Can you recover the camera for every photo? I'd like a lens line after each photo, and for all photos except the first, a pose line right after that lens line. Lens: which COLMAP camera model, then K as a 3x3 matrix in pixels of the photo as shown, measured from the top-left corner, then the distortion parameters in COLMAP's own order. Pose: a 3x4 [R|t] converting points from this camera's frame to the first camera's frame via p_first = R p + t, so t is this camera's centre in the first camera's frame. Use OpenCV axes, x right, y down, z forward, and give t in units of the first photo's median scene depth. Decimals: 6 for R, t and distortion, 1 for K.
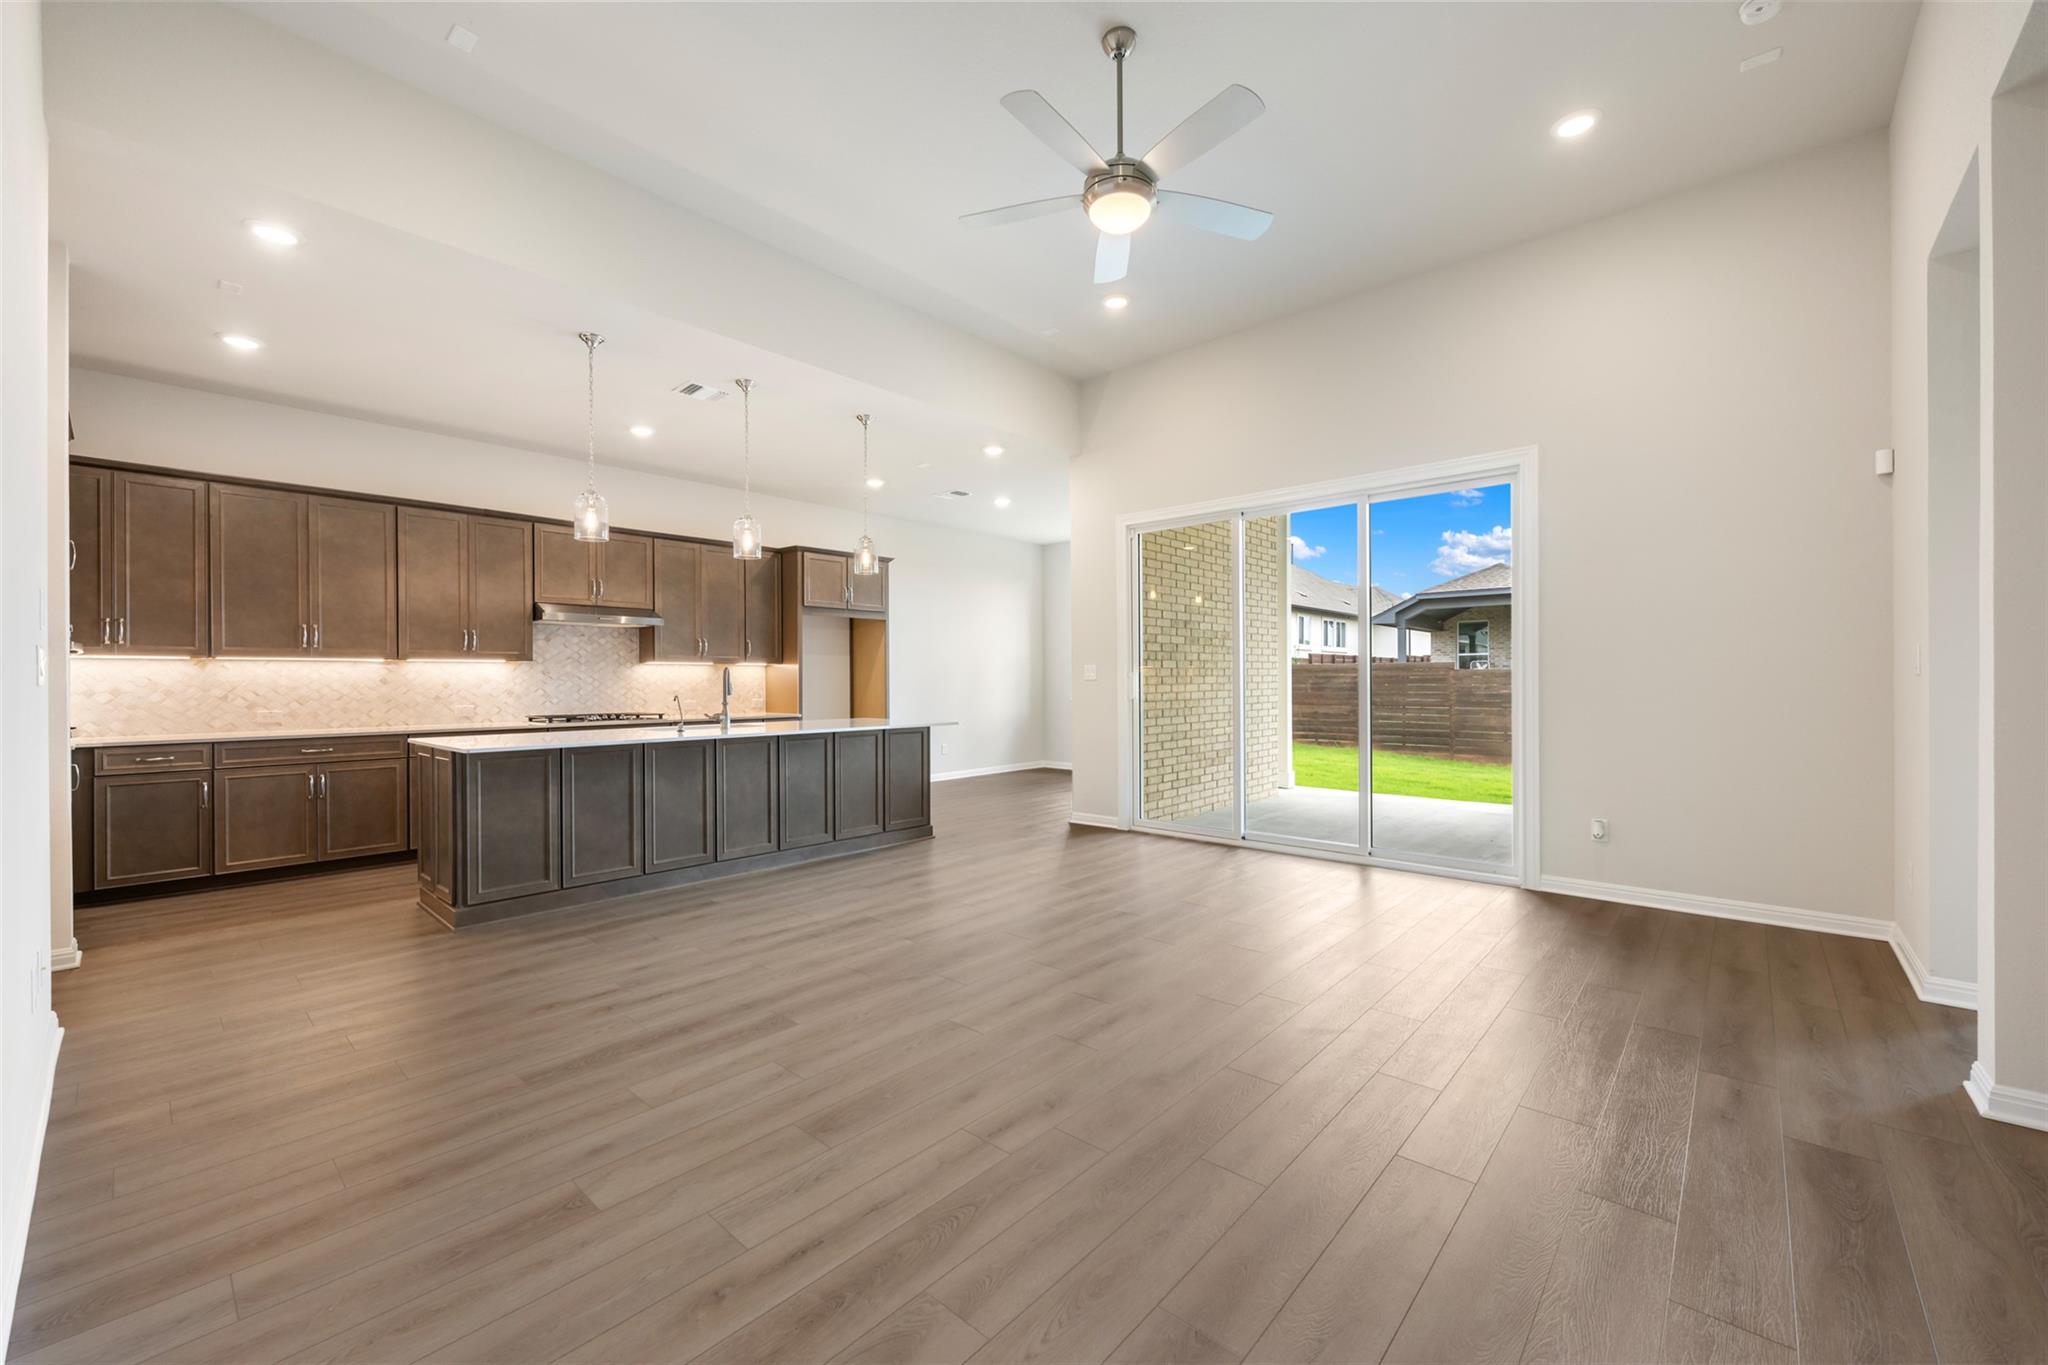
lens RADIAL K [[810.8, 0, 1019.7], [0, 810.8, 679.6], [0, 0, 1]] dist [-0.001725, 0.000299]
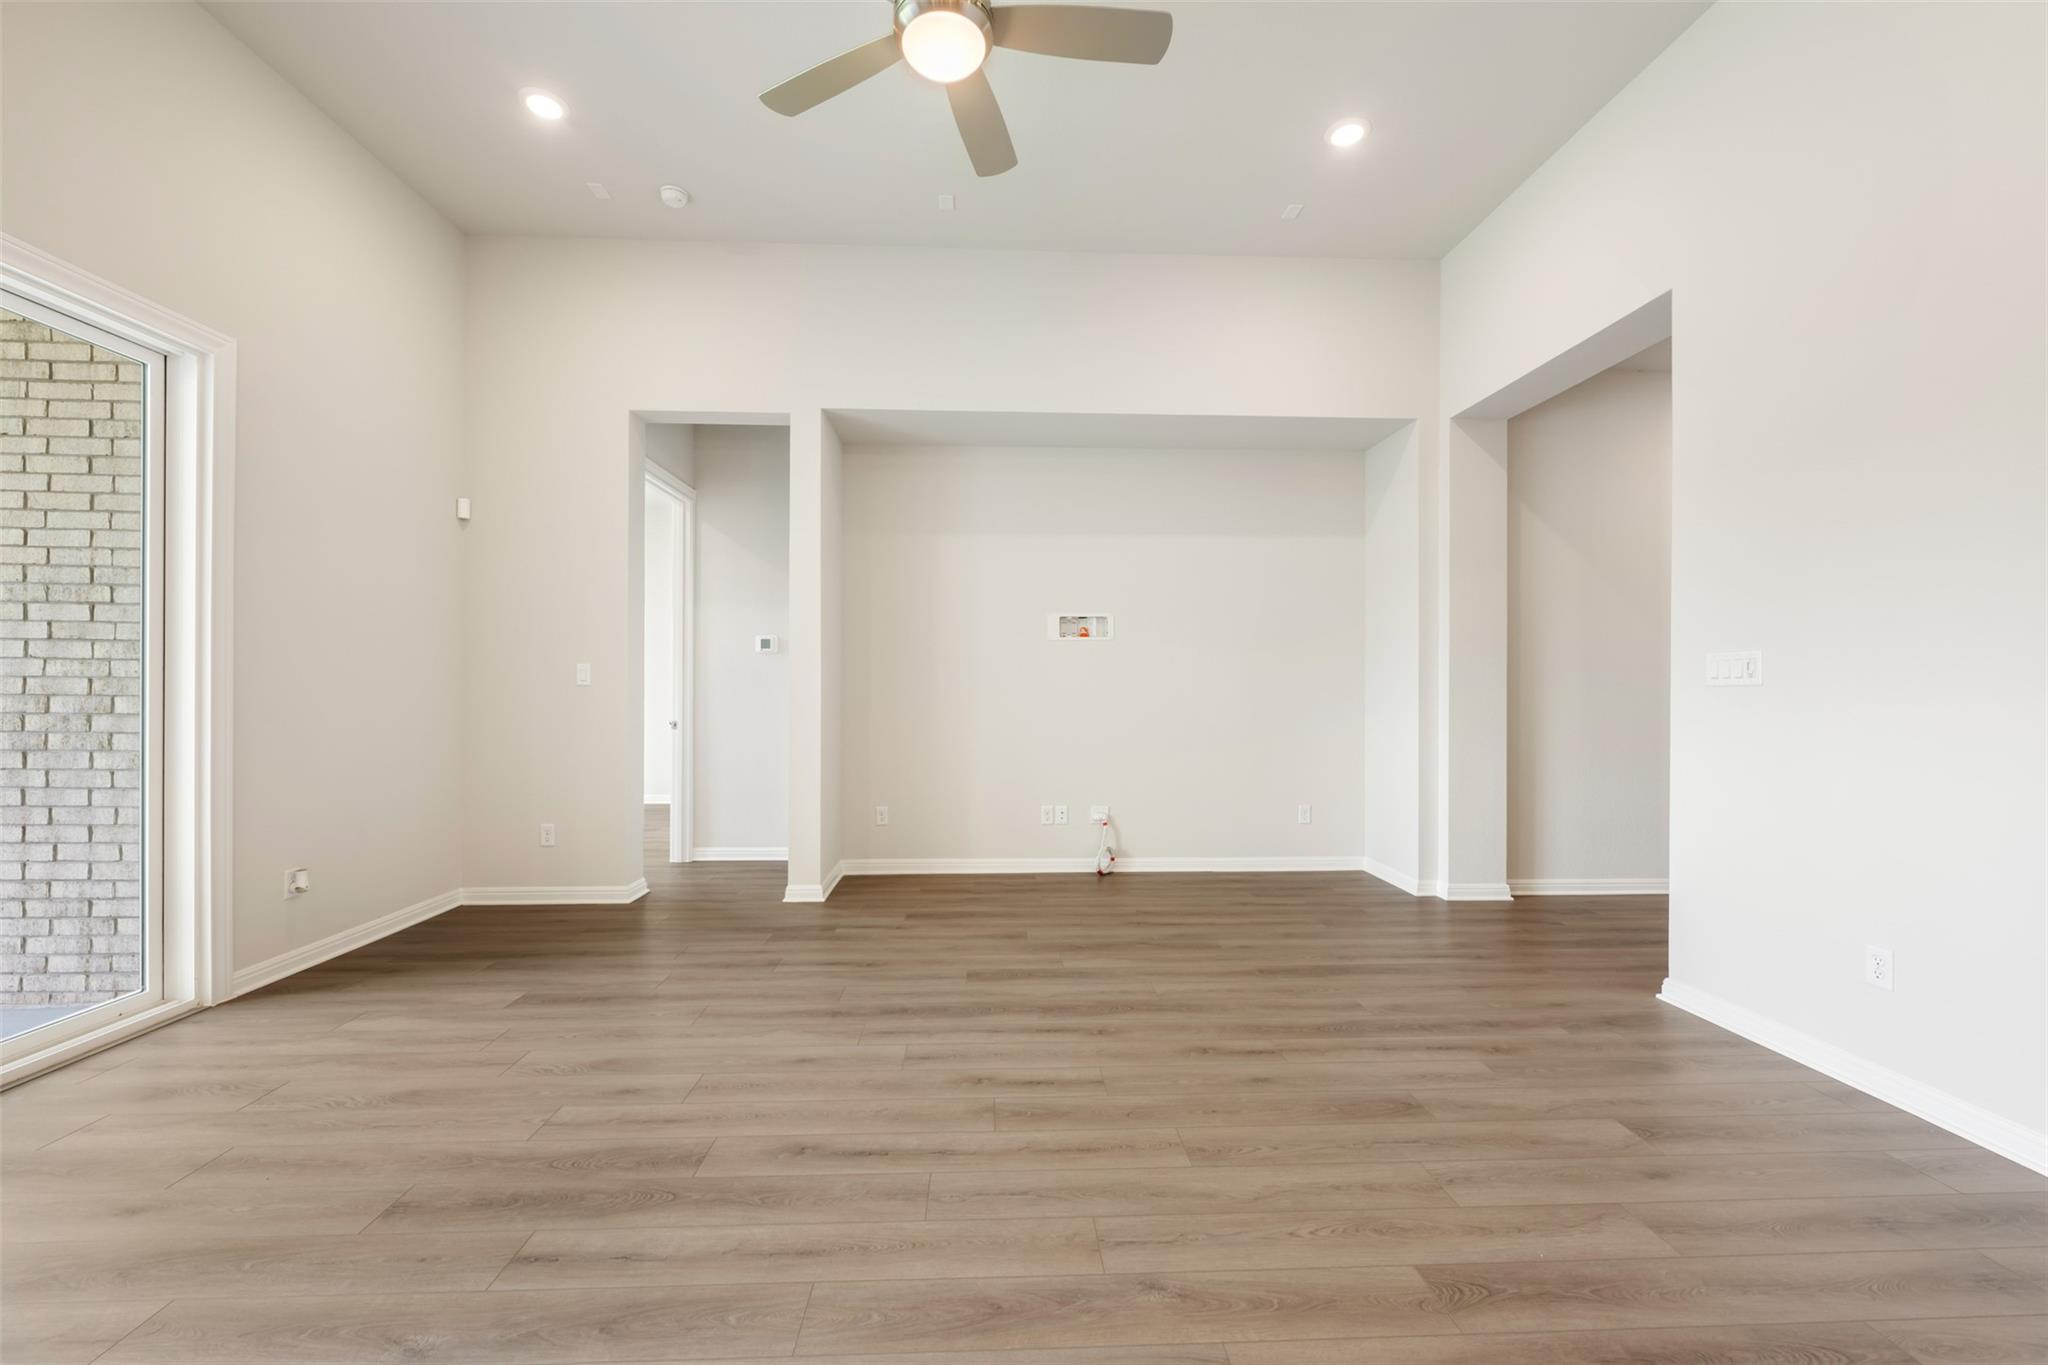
lens RADIAL K [[810.8, 0, 1021.7], [0, 810.8, 690.9], [0, 0, 1]] dist [-0.001725, 0.000299]
pose [[-0.700994, -0.000314, 0.713167, -0.267415], [-0.001966, 0.999997, -0.001492, 0.003369], [-0.713164, -0.002448, -0.700993, 0.875911]]
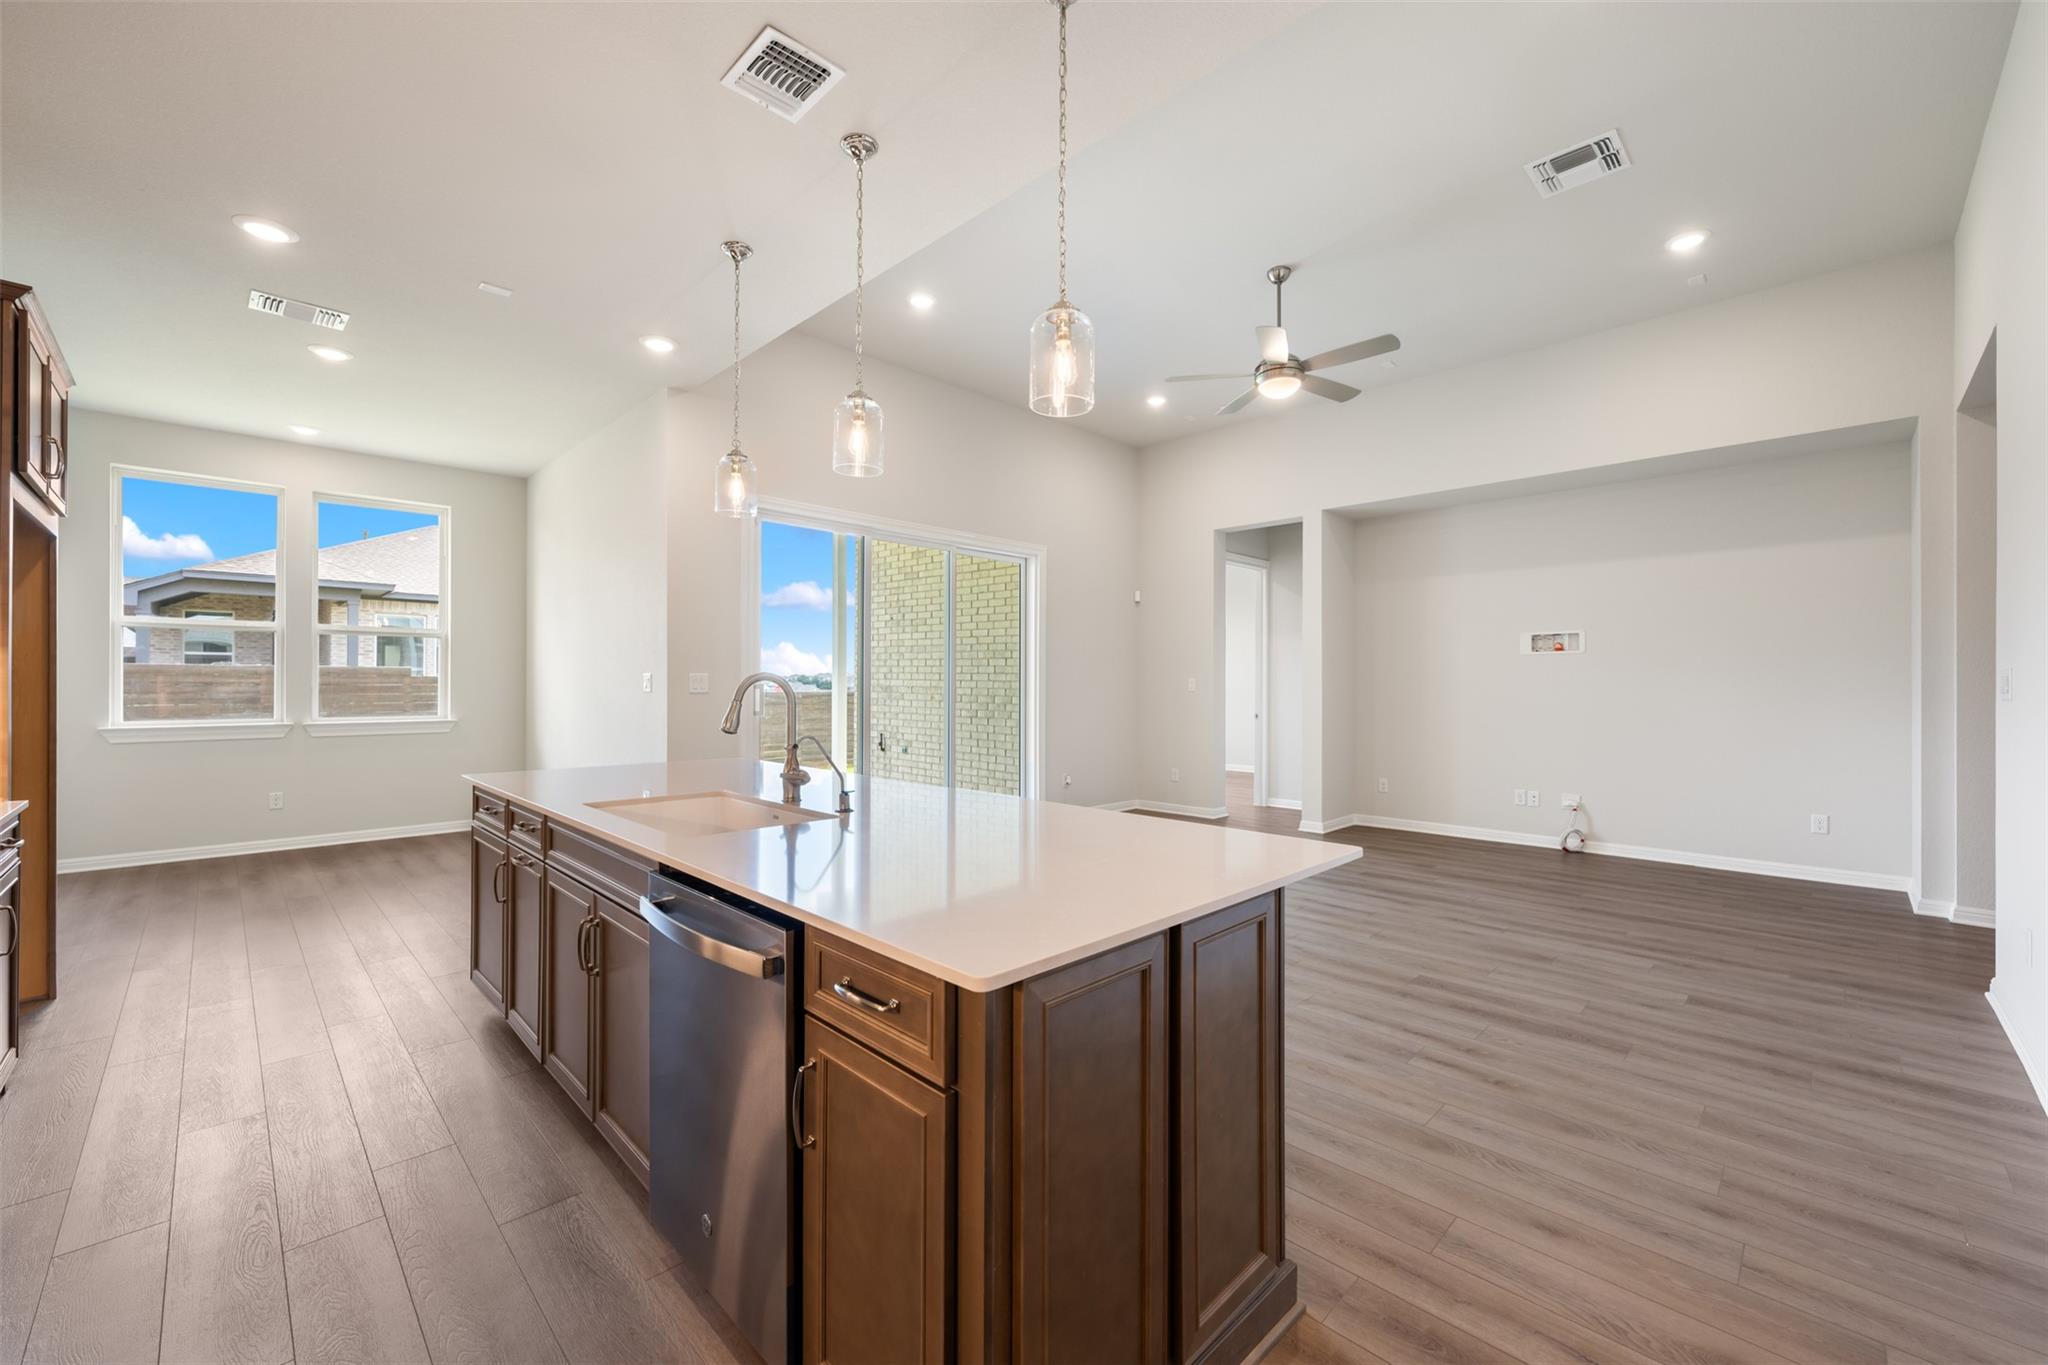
lens RADIAL K [[810.8, 0, 1026.6], [0, 810.8, 684.9], [0, 0, 1]] dist [-0.001725, 0.000299]
pose [[0.049257, 0.003518, 0.998780, -0.838632], [-0.003729, 0.999987, -0.003338, -0.008419], [-0.998779, -0.003560, 0.049269, 0.835815]]
